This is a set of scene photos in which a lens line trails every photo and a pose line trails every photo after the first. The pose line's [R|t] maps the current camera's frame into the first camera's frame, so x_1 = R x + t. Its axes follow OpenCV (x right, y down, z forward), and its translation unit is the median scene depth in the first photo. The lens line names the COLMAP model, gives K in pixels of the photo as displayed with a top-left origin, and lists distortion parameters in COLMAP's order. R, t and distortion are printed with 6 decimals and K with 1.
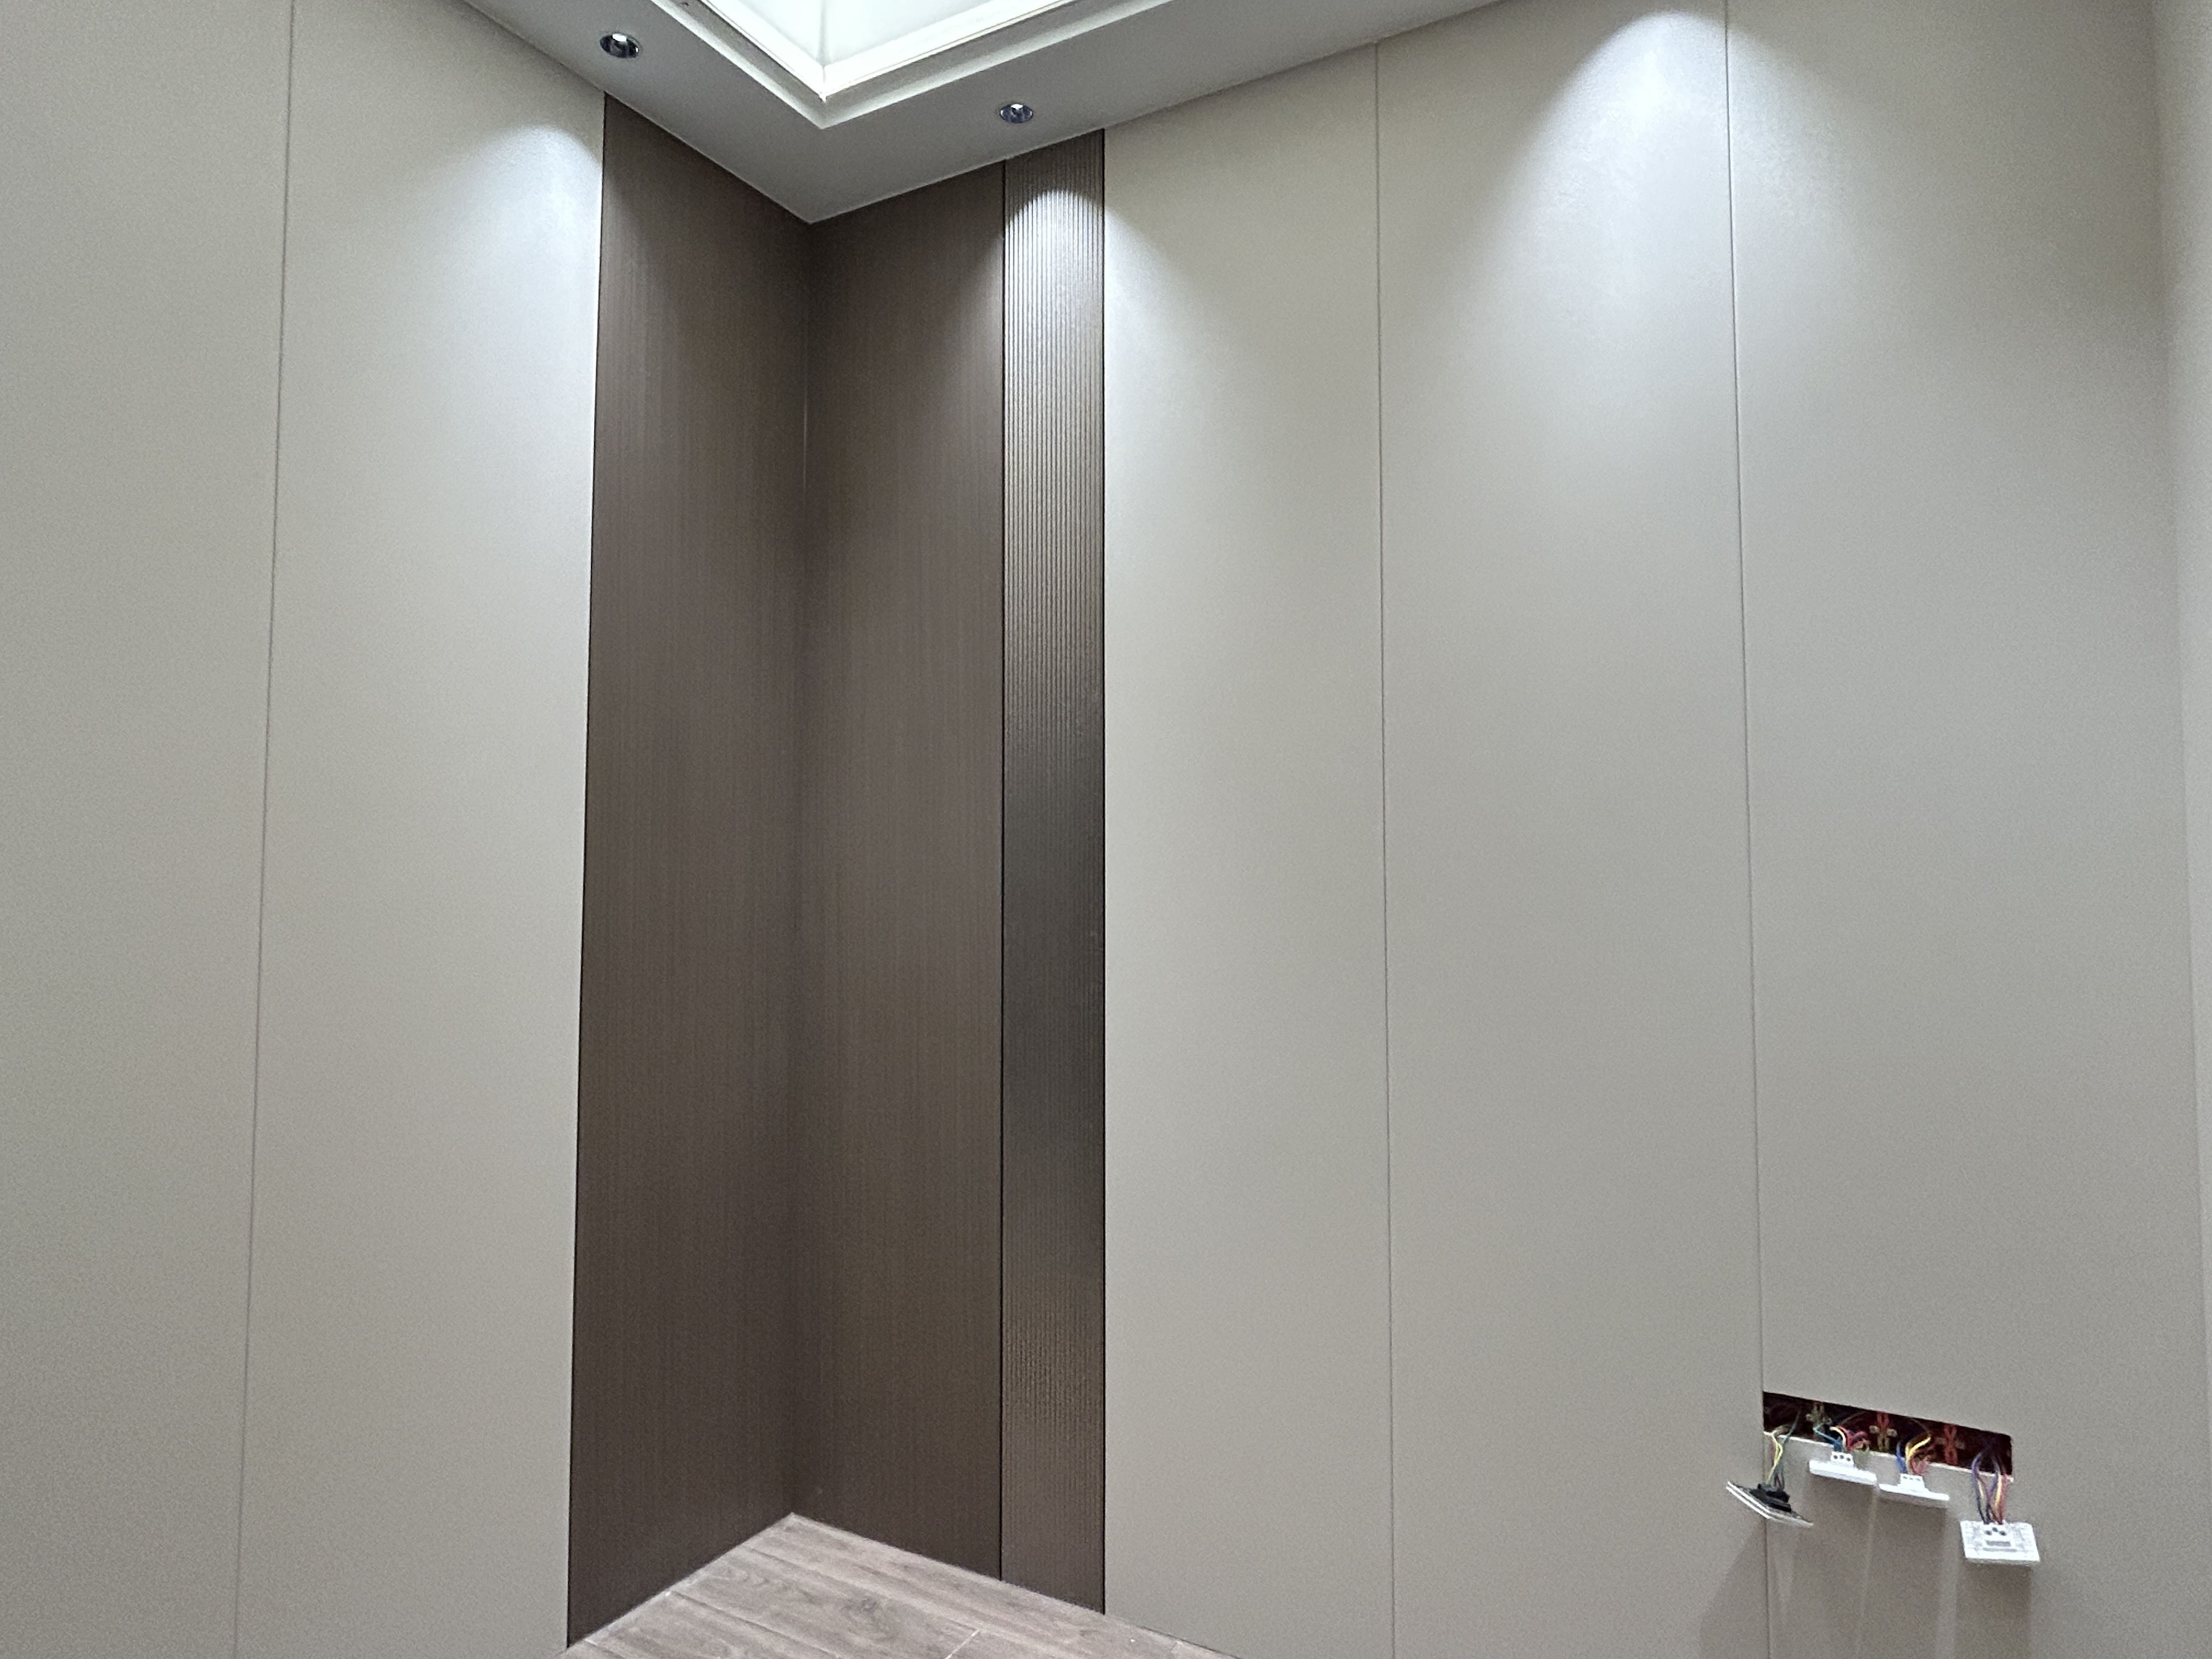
lens RADIAL K [[1252.6, 0, 1104.3], [0, 1252.6, 824.8], [0, 0, 1]] dist [-0.002179, 0.001441]
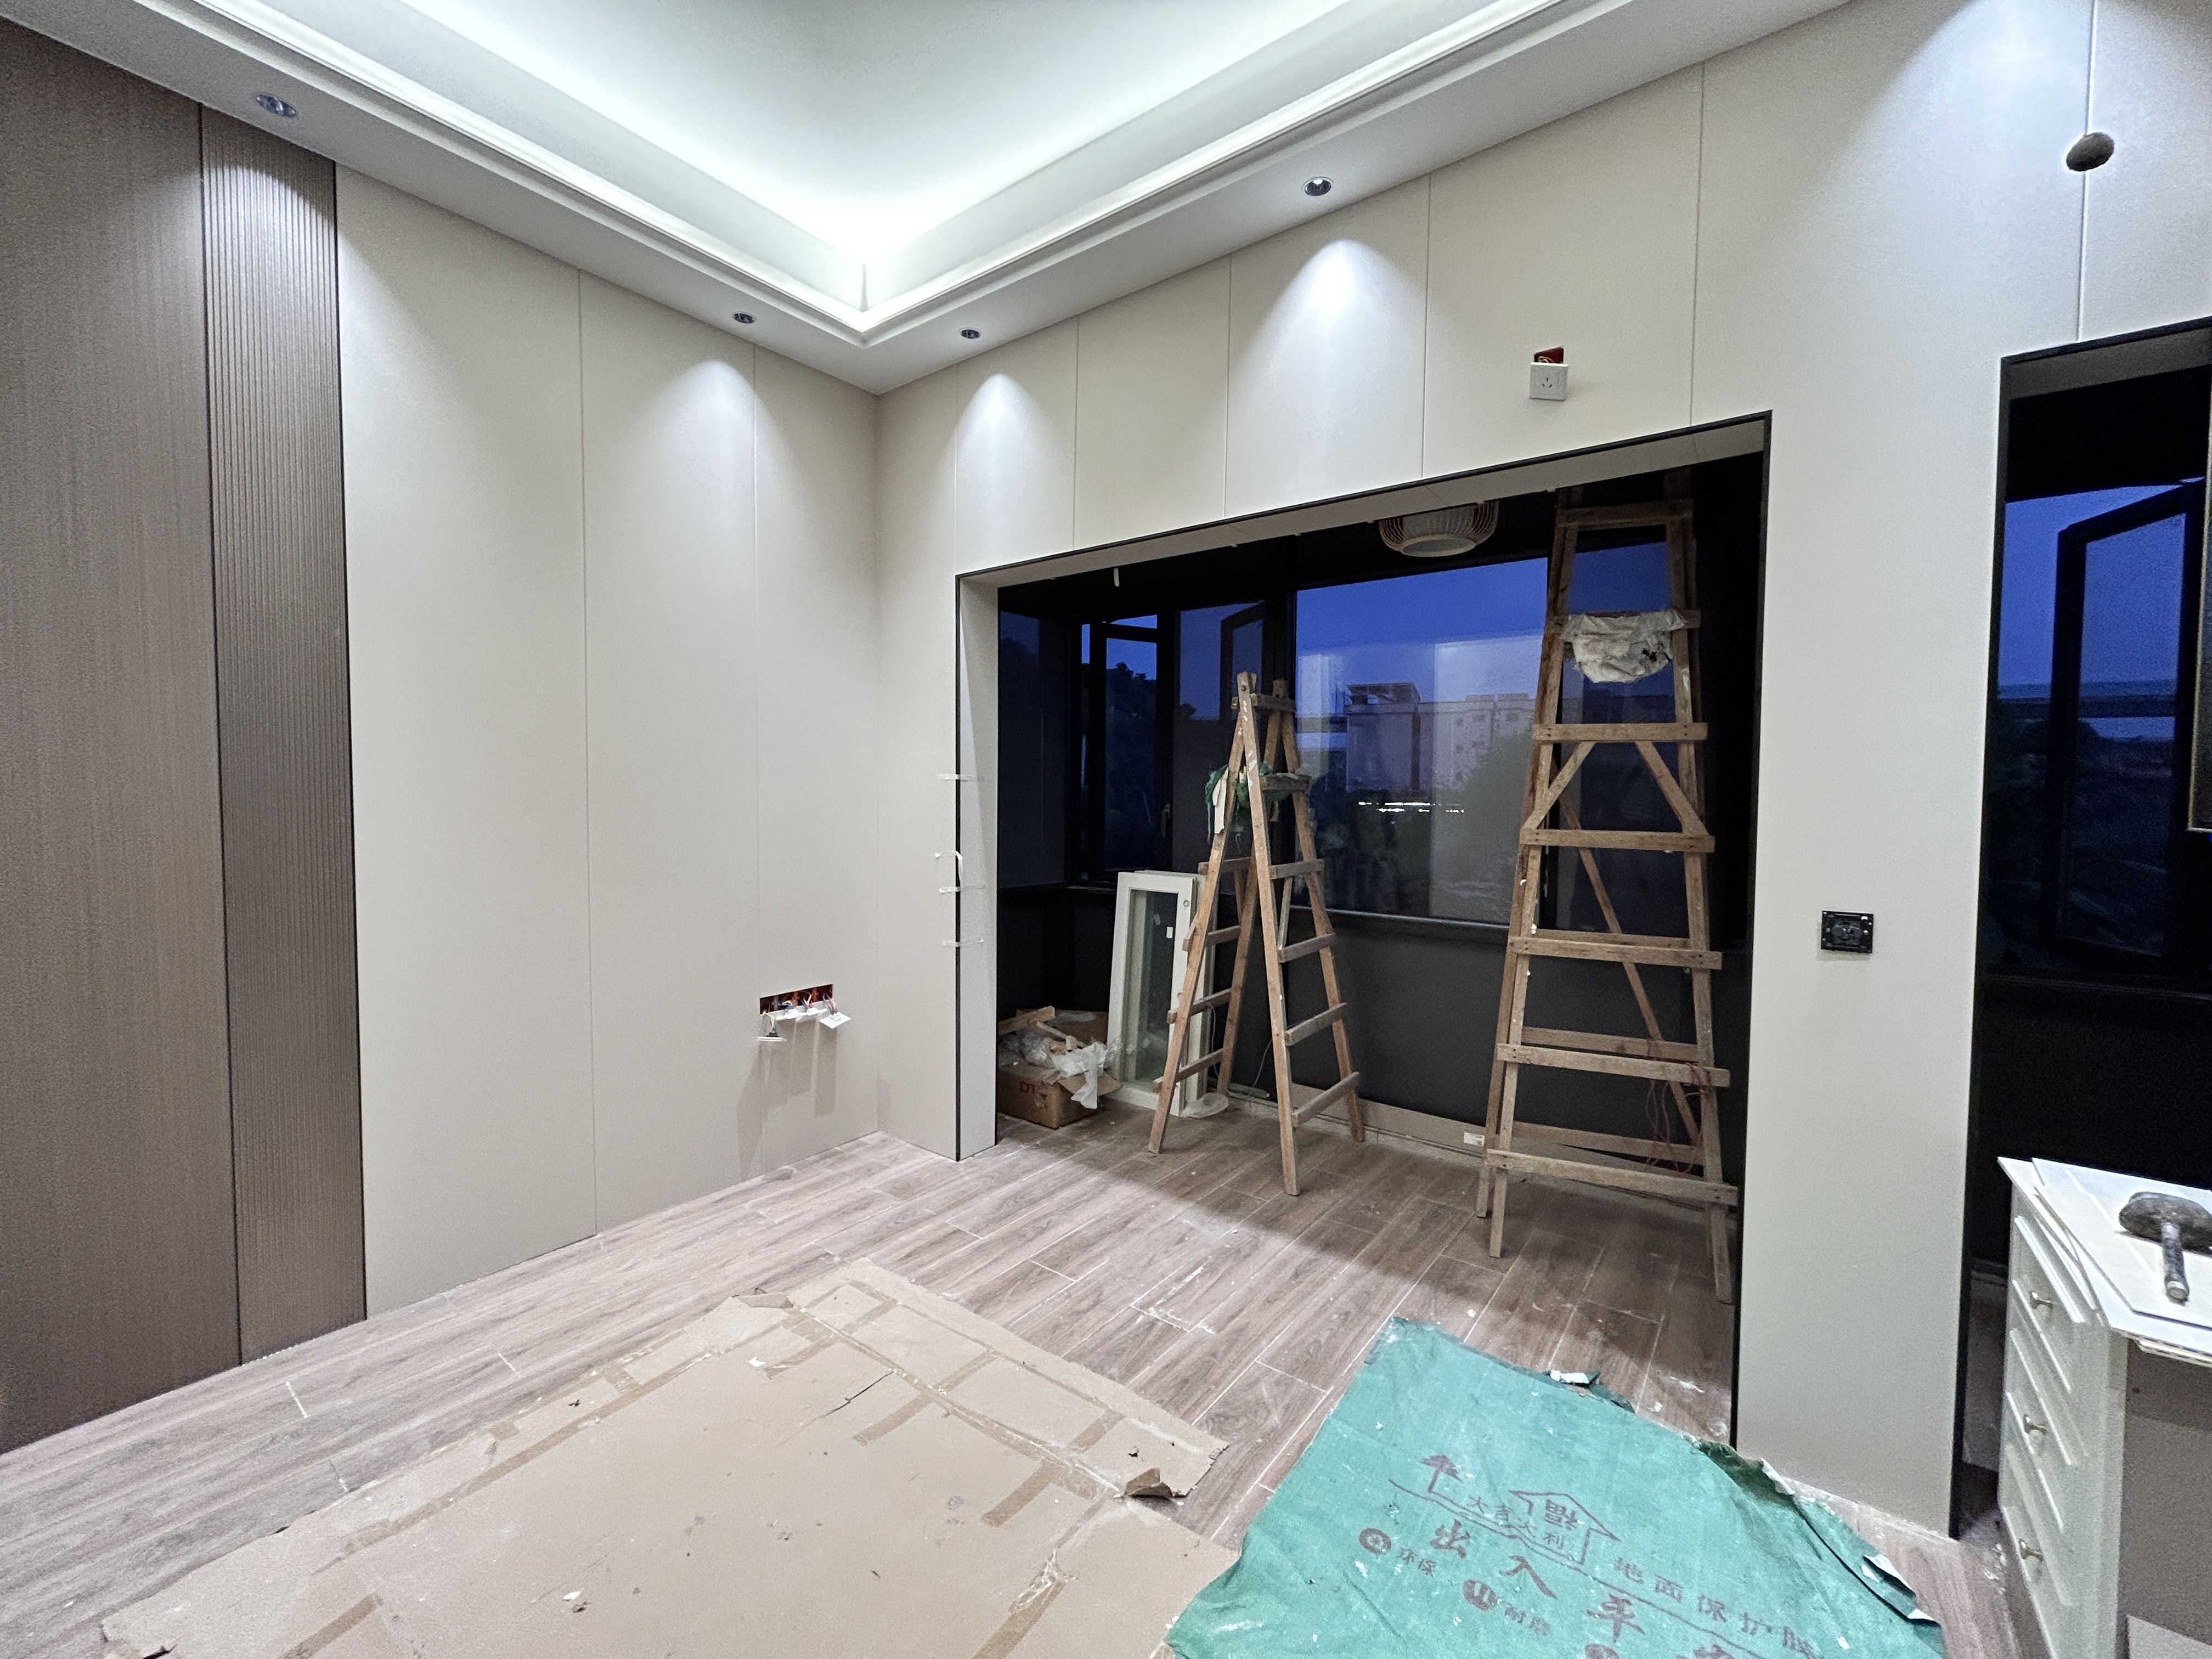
lens RADIAL K [[901.3, 0, 1116.6], [0, 901.3, 821.0], [0, 0, 1]] dist [-0.001776, -0.000589]
pose [[0.134889, -0.036832, 0.990176, -0.836591], [-0.053826, 0.997561, 0.044440, 0.004787], [-0.989398, -0.059292, 0.132578, 0.099623]]
